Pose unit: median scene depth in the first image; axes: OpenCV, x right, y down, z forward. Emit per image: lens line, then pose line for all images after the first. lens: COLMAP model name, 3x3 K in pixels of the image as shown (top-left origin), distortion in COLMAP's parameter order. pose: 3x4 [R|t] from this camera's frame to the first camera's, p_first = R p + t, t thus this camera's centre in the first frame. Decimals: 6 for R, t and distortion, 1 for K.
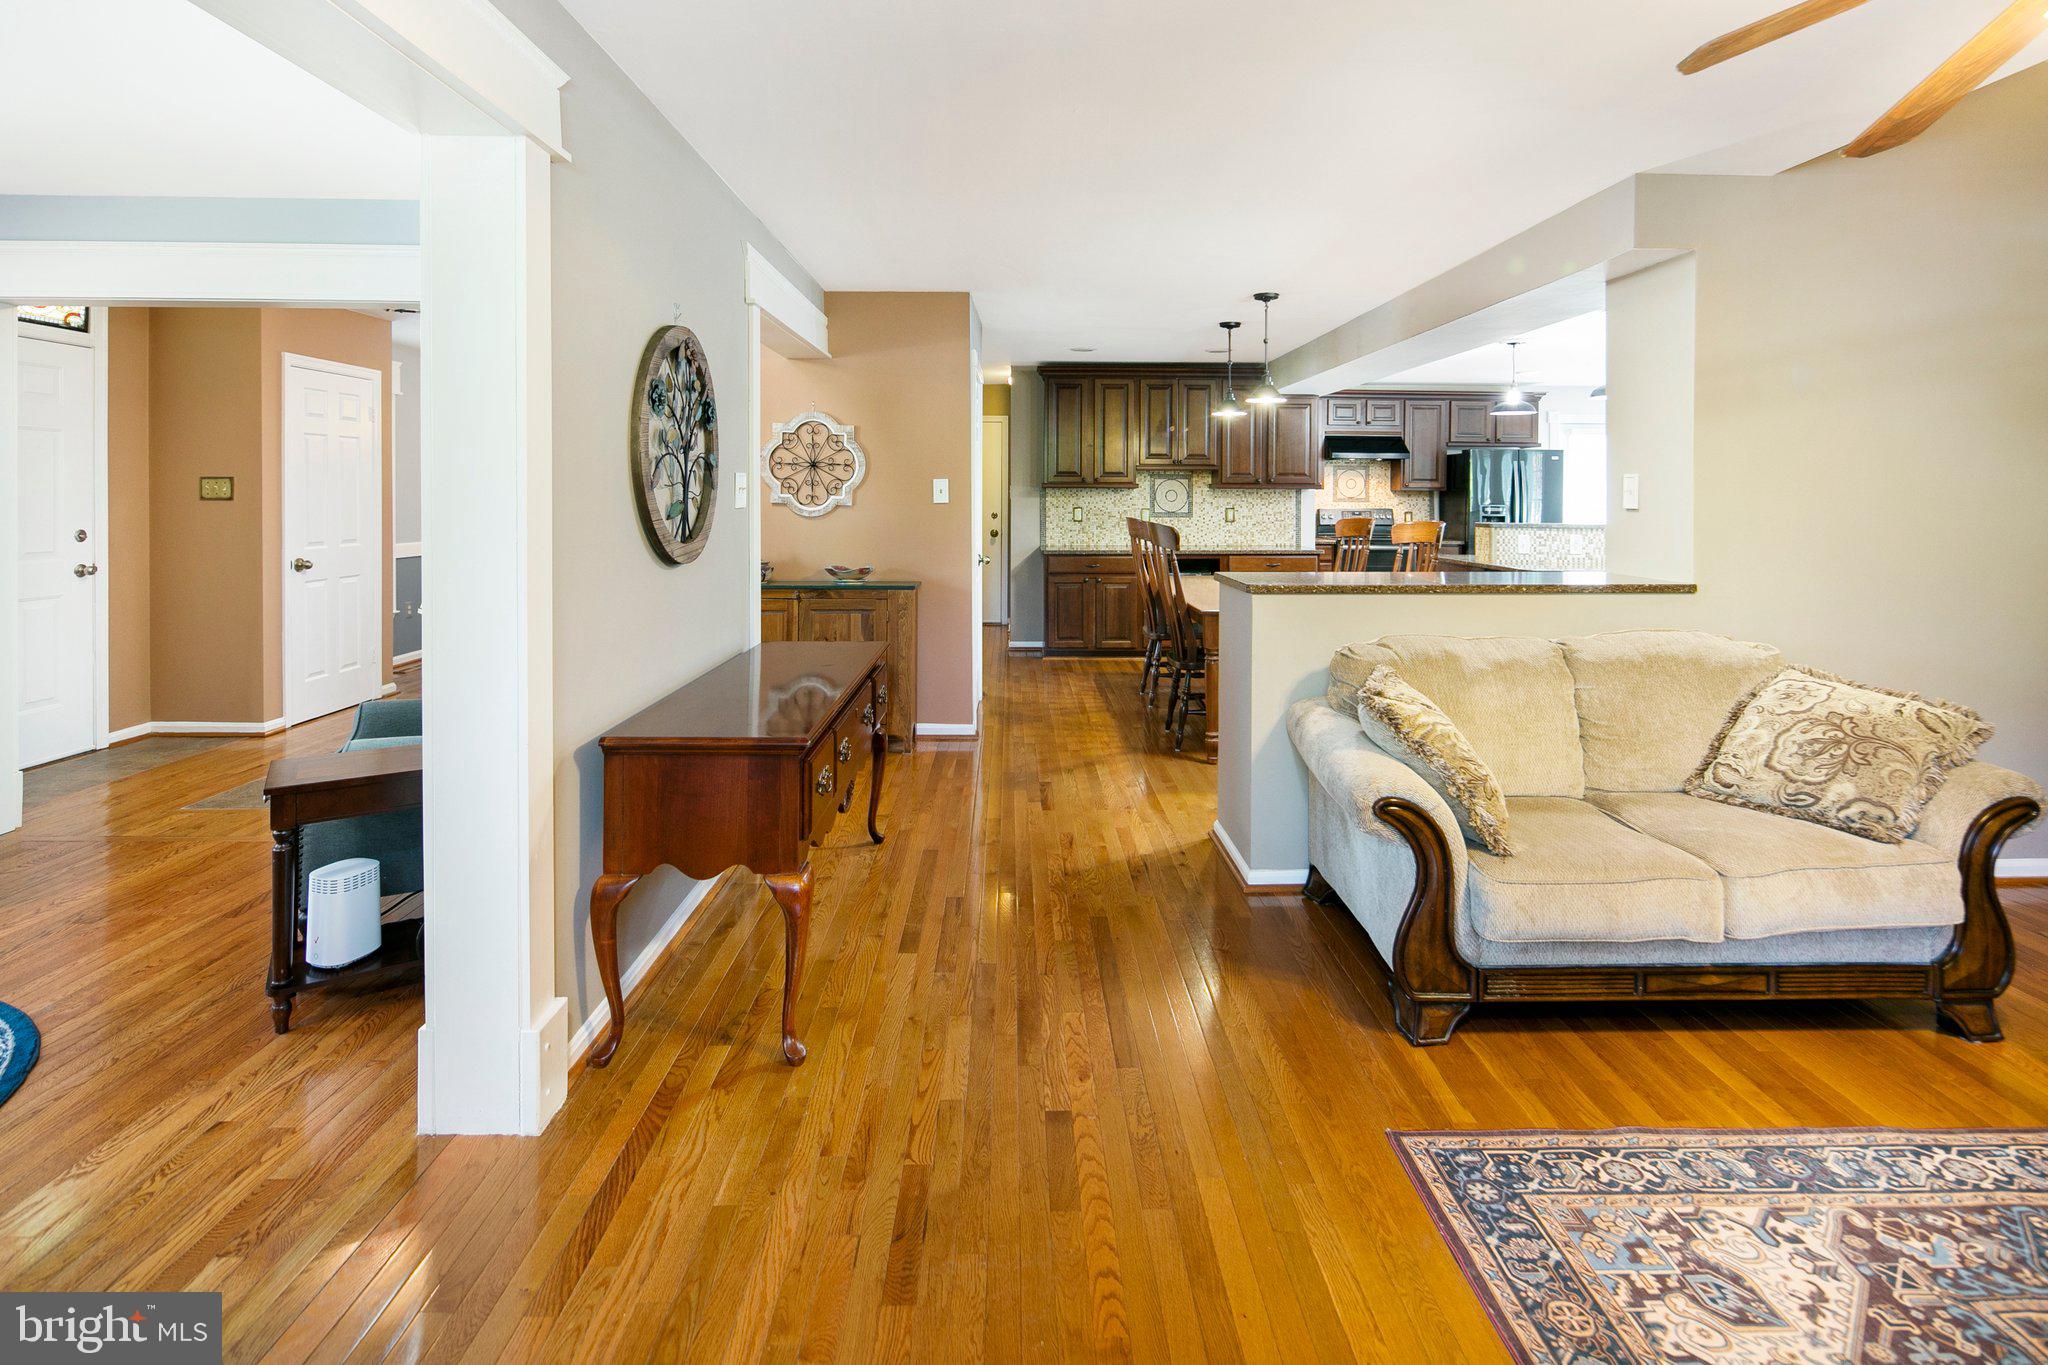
lens RADIAL K [[996.8, 0, 1030.3], [0, 996.8, 511.6], [0, 0, 1]] dist [0.007563, -0.006839]
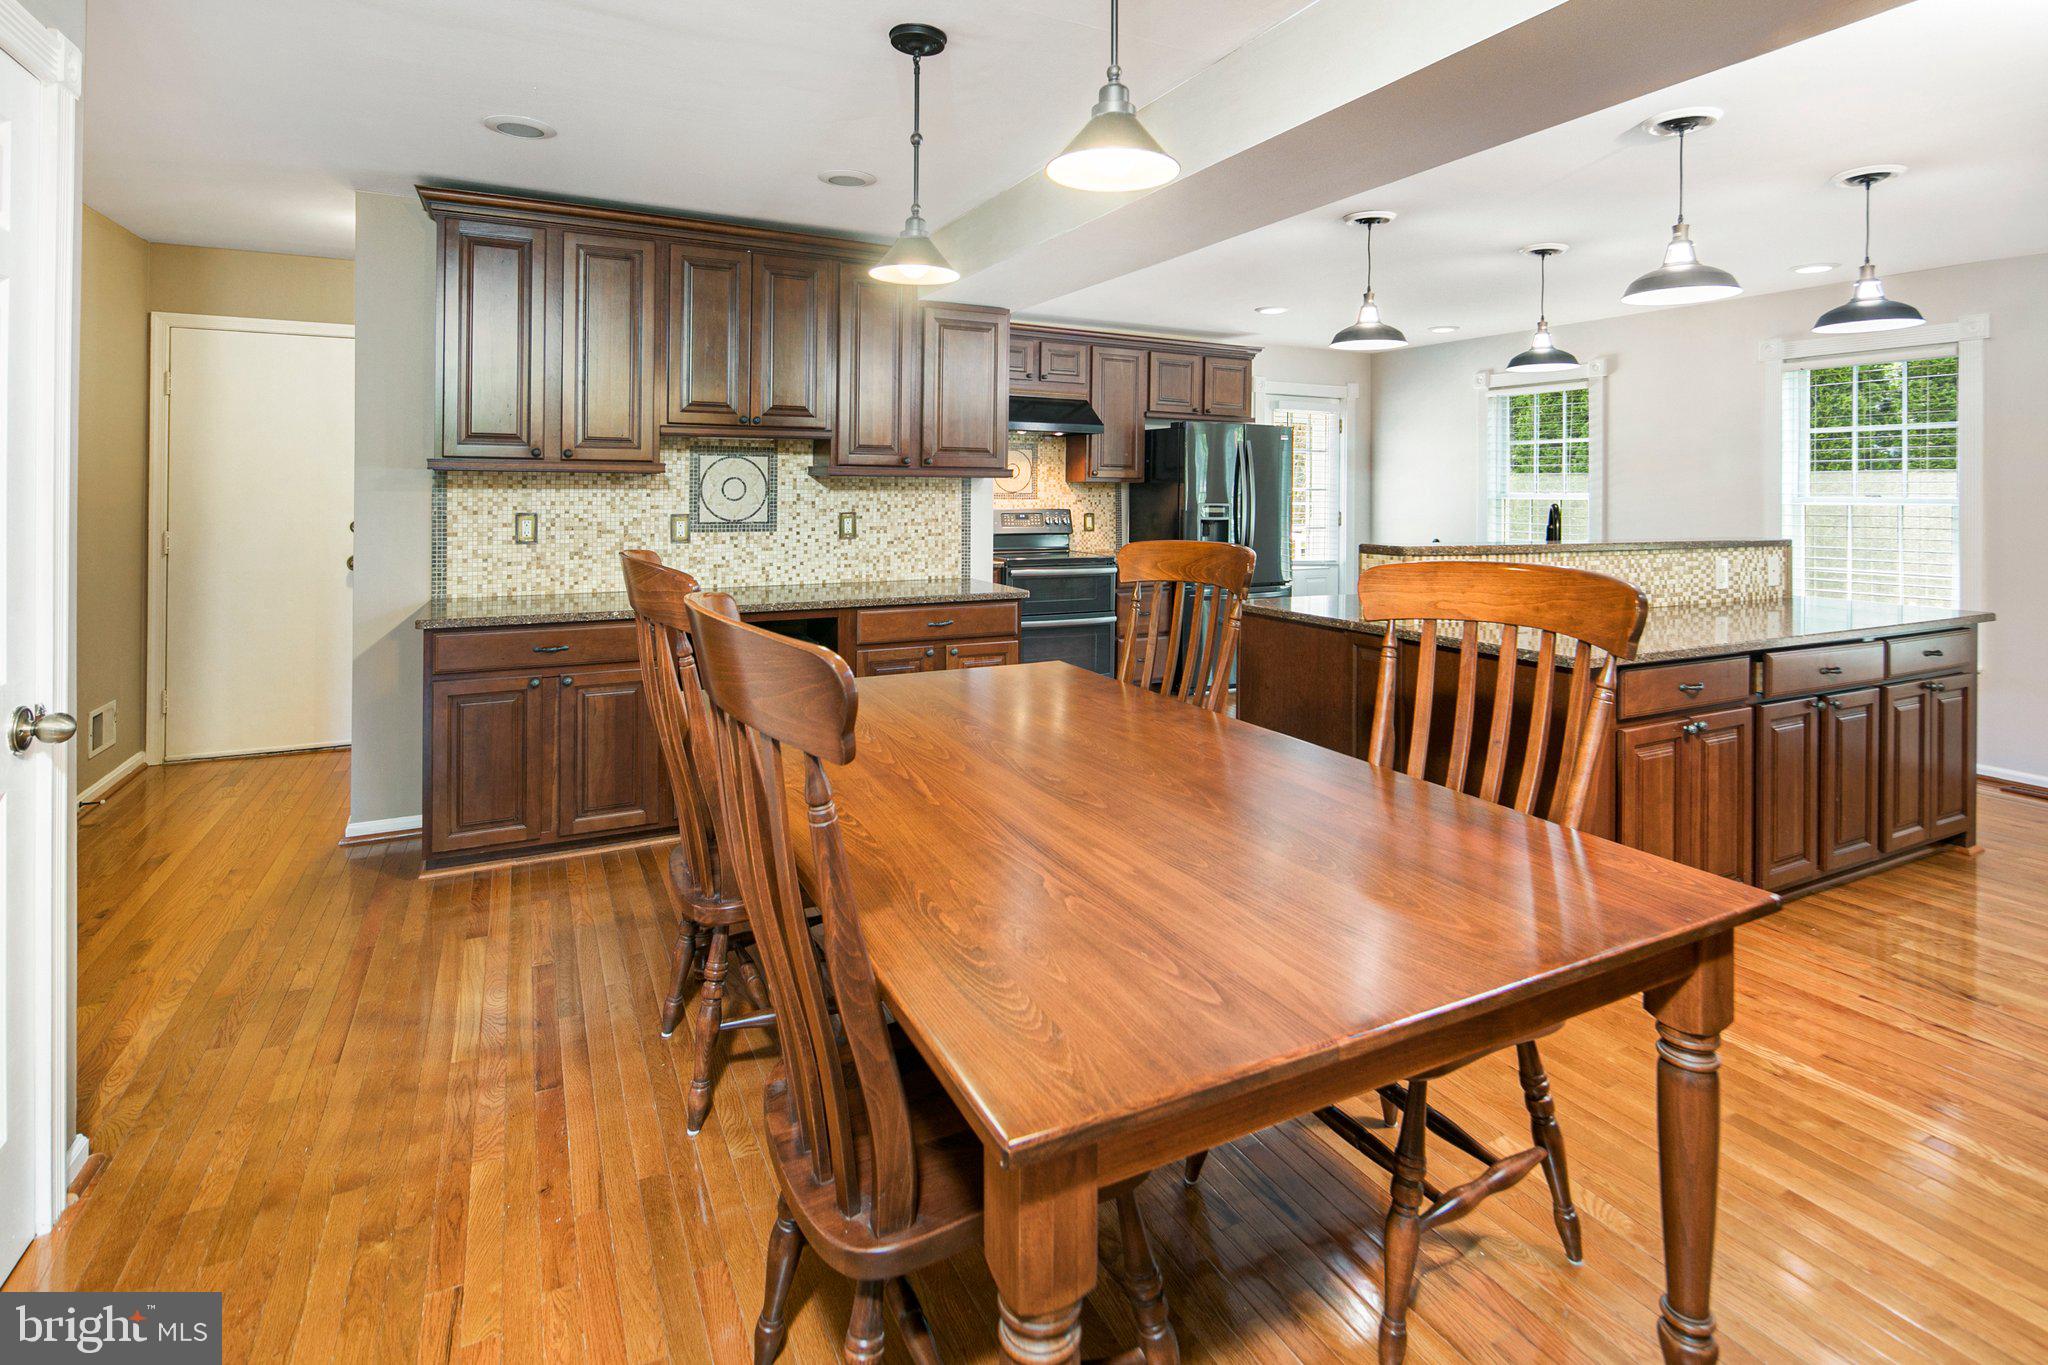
lens RADIAL K [[996.8, 0, 1030.9], [0, 996.8, 493.8], [0, 0, 1]] dist [0.007563, -0.006839]
pose [[0.900181, 0.002005, 0.435512, 0.057388], [0.001784, 0.999964, -0.008291, -0.008916], [-0.435513, 0.008240, 0.900145, 0.483537]]
